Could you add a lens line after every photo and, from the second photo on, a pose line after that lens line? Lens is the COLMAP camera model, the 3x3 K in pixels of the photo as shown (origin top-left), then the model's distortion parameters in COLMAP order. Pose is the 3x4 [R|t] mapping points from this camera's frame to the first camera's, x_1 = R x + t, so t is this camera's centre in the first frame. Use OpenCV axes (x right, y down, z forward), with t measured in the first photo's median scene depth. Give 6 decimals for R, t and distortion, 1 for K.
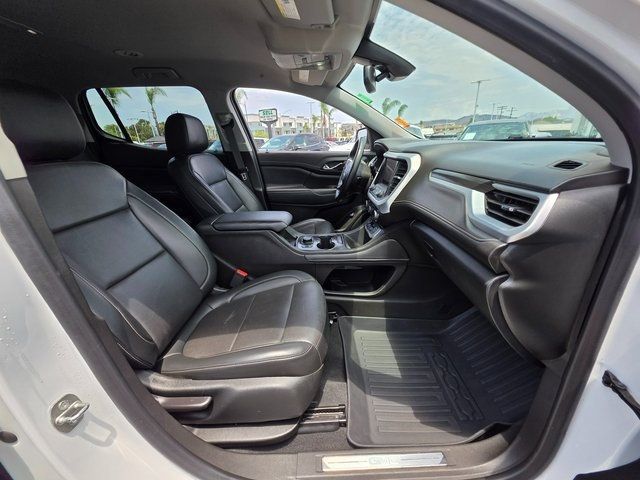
lens RADIAL K [[256.0, 0, 325.7], [0, 256.0, 239.6], [0, 0, 1]] dist [0.001861, 0.000452]
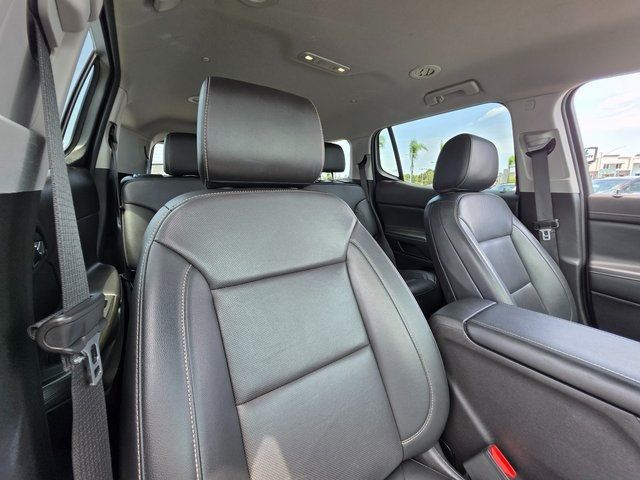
lens RADIAL K [[256.0, 0, 320.1], [0, 256.0, 241.5], [0, 0, 1]] dist [0.001861, 0.000452]
pose [[0.567679, 0.183641, -0.802506, -0.155733], [-0.306055, 0.952013, 0.001356, -0.085354], [0.764245, 0.244841, 0.596642, 0.300557]]
